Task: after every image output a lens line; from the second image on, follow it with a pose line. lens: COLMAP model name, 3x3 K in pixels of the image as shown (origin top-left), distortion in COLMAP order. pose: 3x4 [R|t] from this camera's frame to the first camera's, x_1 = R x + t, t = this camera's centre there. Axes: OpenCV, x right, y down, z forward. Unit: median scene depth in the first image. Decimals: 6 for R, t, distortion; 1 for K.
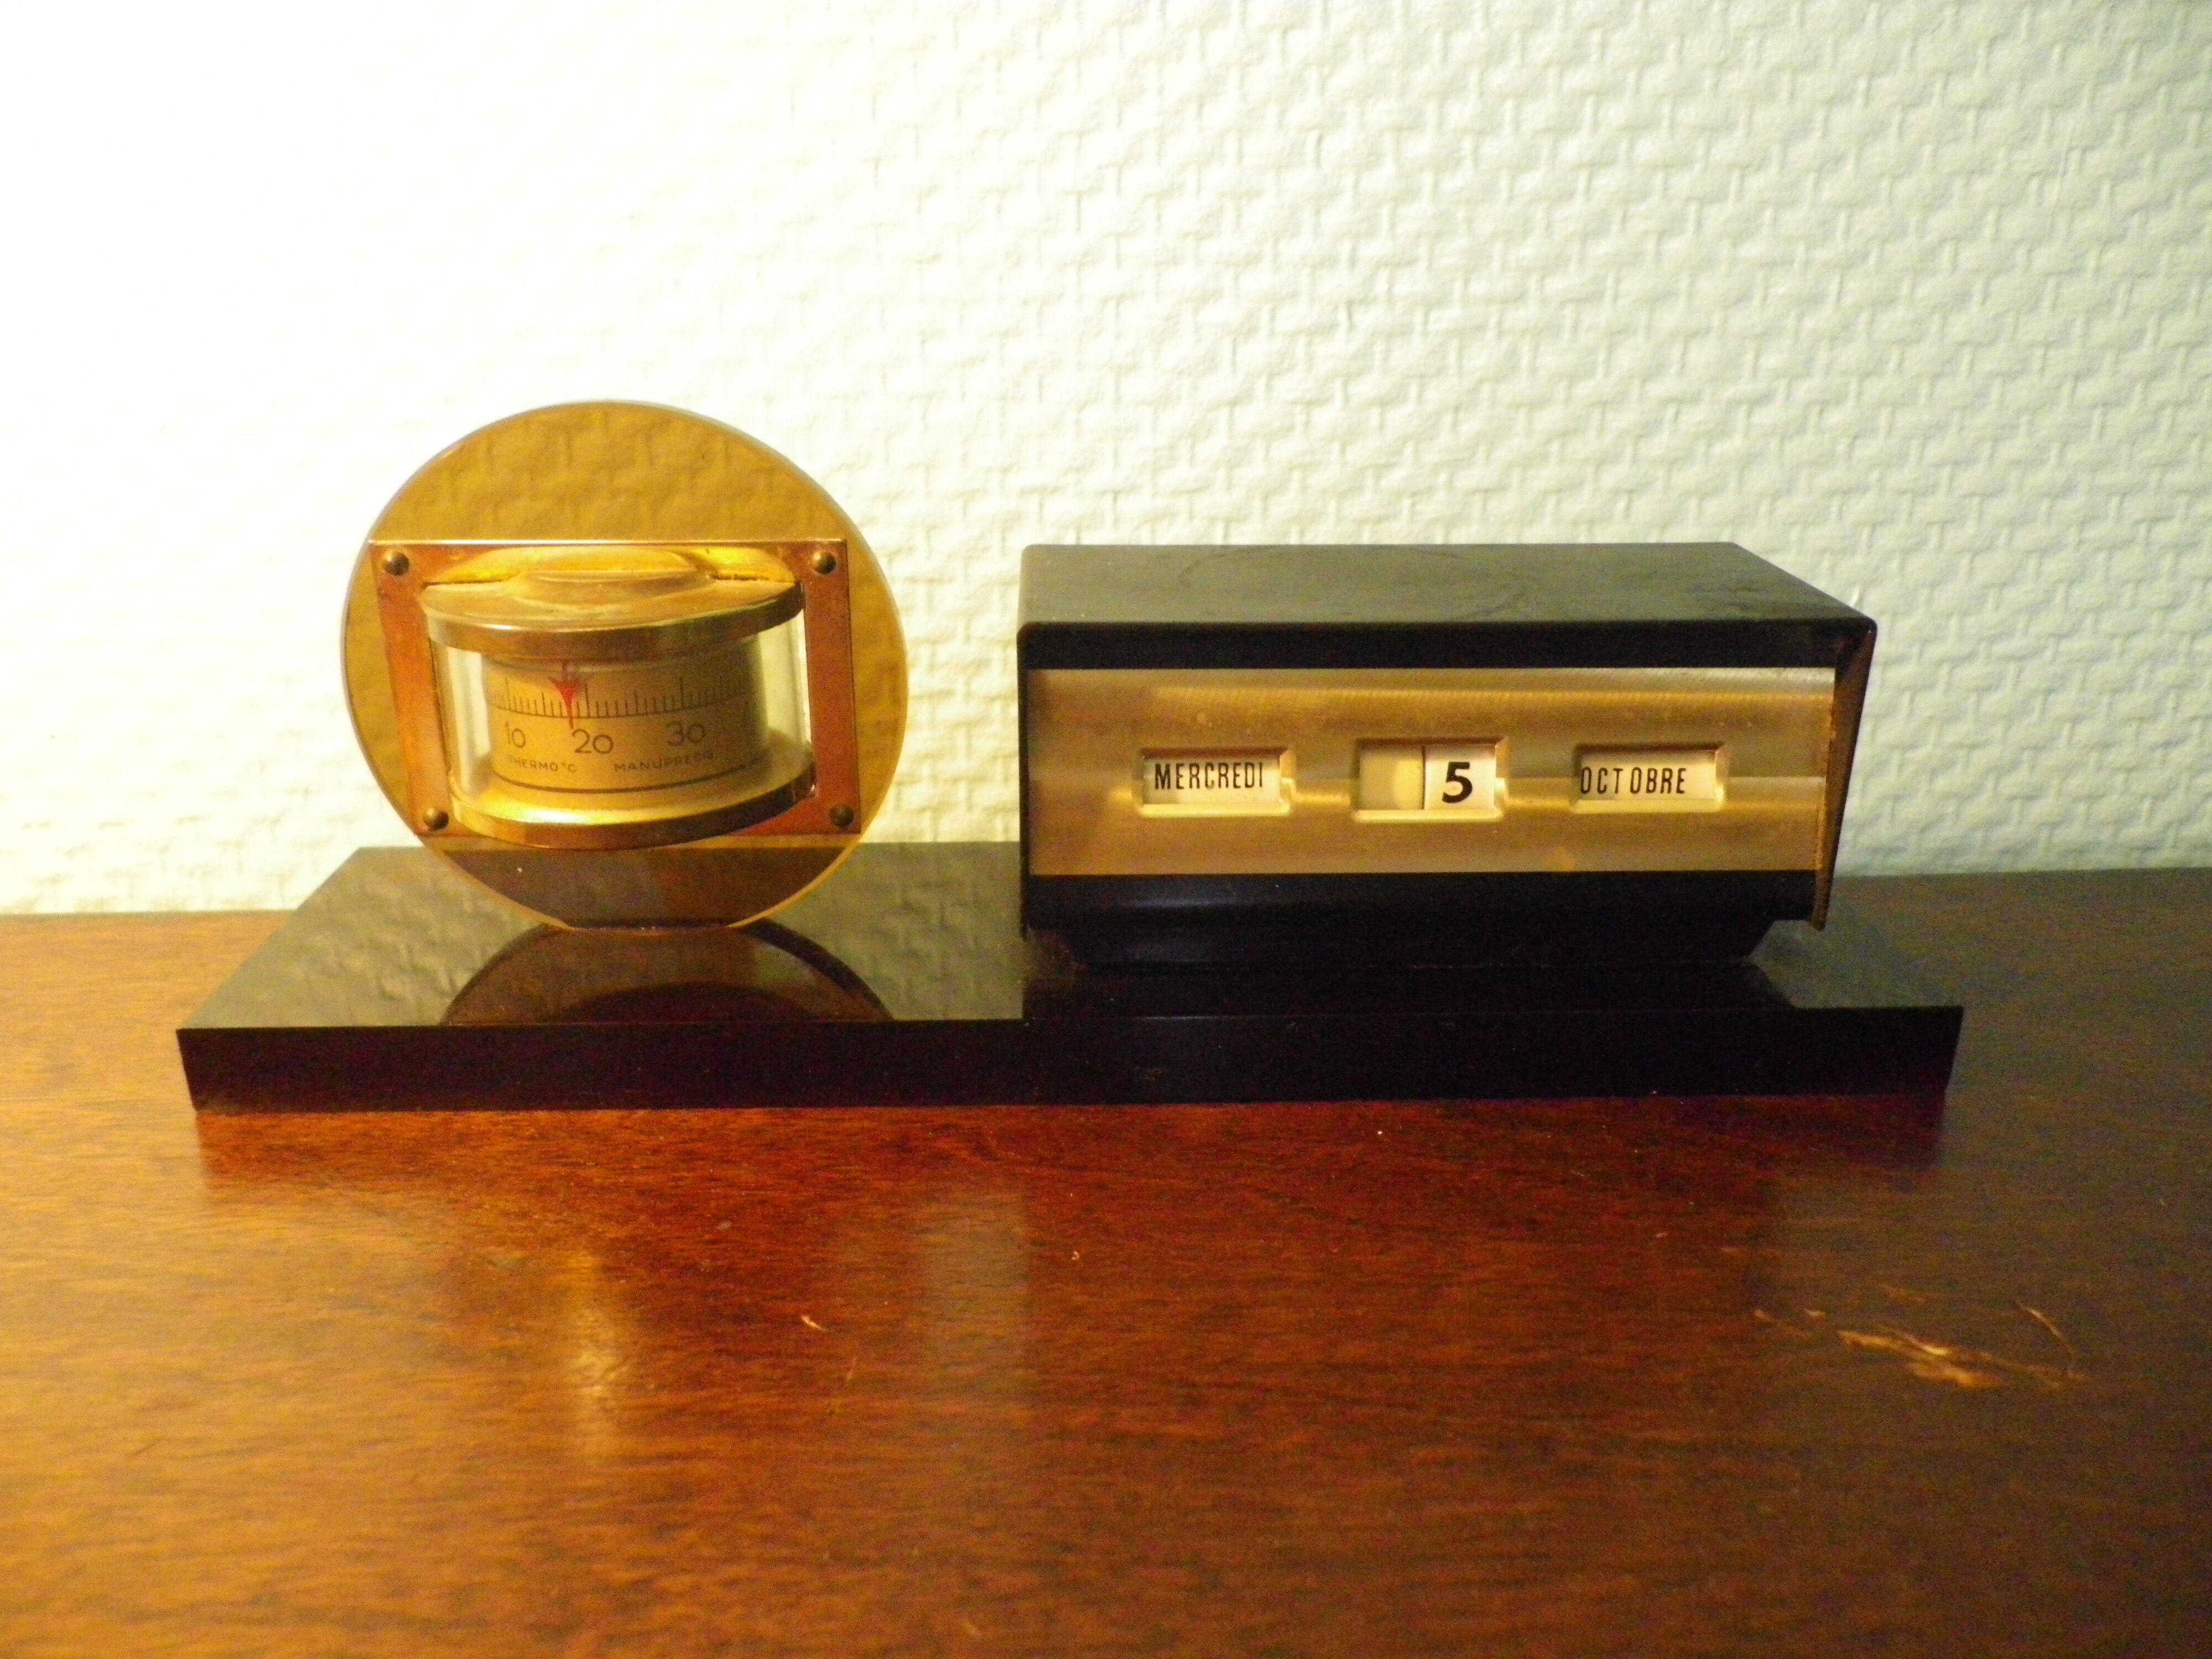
lens RADIAL K [[1718.8, 0, 1095.3], [0, 1718.8, 827.9], [0, 0, 1]] dist [0.012188, -0.005567]
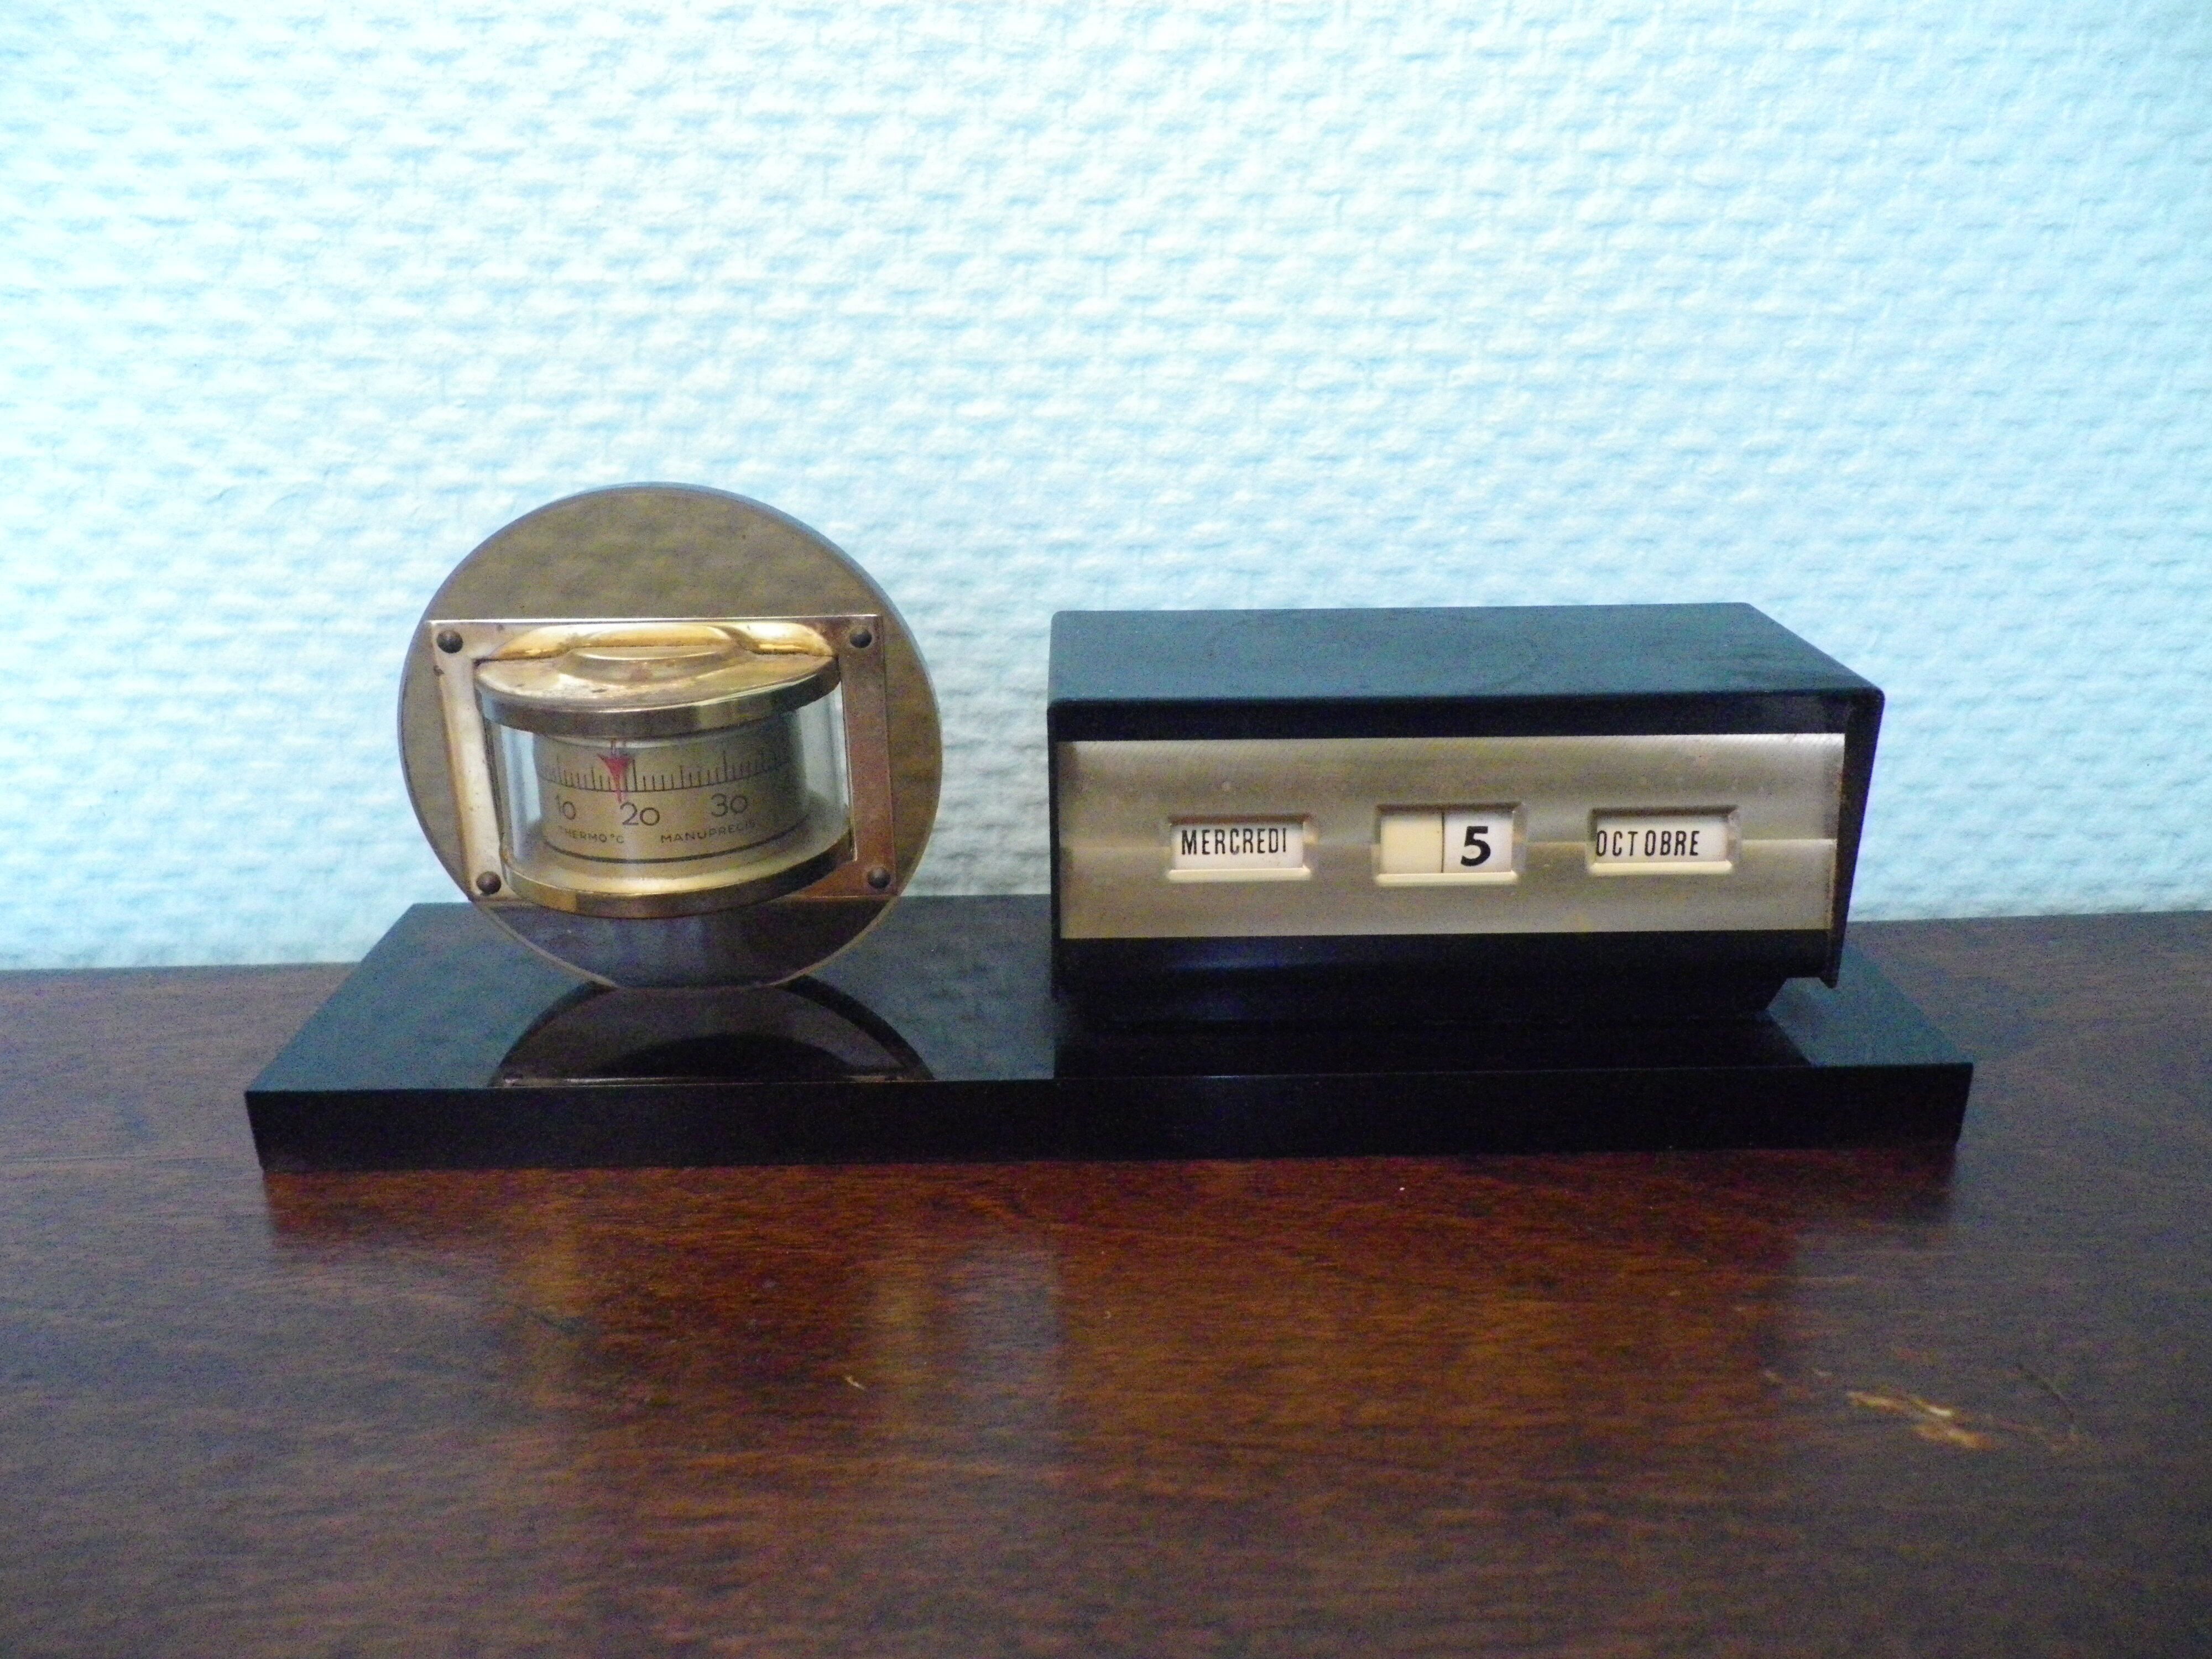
lens RADIAL K [[1718.8, 0, 1094.0], [0, 1718.8, 826.8], [0, 0, 1]] dist [0.012188, -0.005567]
pose [[0.999827, -0.005059, -0.017895, 0.000700], [0.005023, 0.999985, -0.002077, -0.037434], [0.017905, 0.001987, 0.999838, -0.033564]]
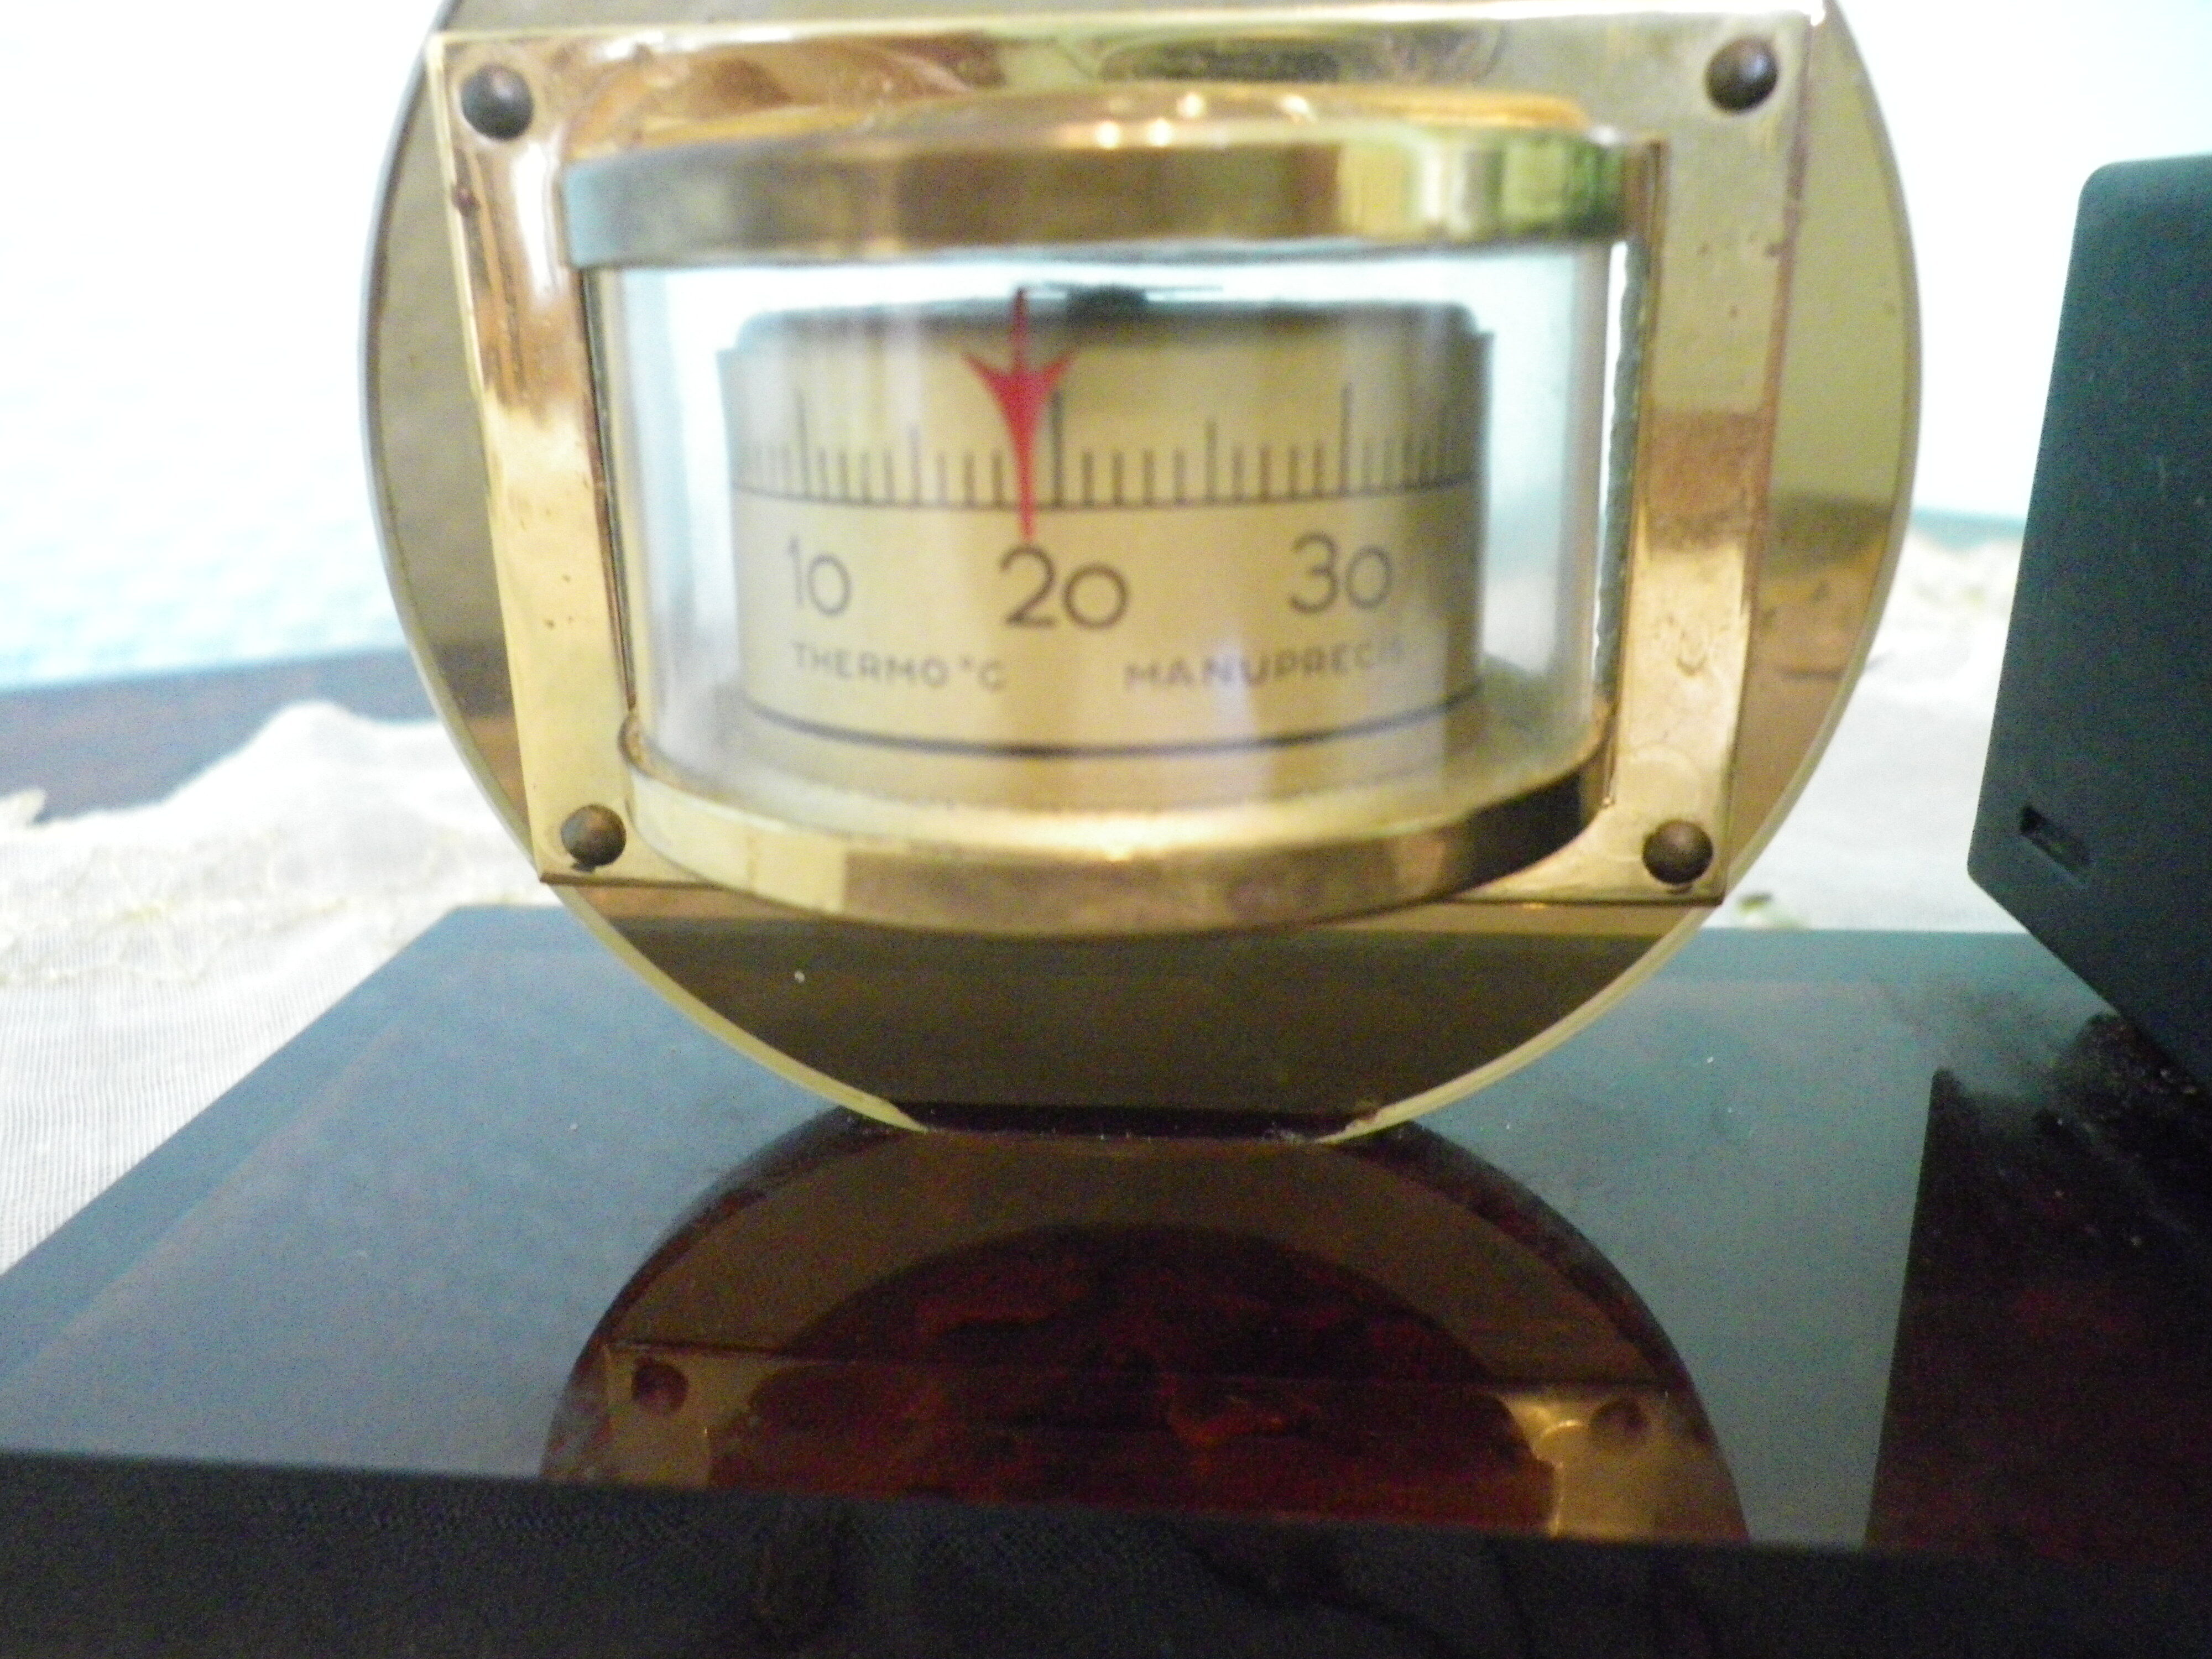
lens RADIAL K [[1718.8, 0, 1107.1], [0, 1718.8, 825.3], [0, 0, 1]] dist [0.012188, -0.005567]
pose [[0.992800, 0.019940, -0.118115, -0.237991], [-0.025354, 0.998687, -0.044514, 0.006148], [0.117072, 0.047188, 0.992002, 0.670203]]
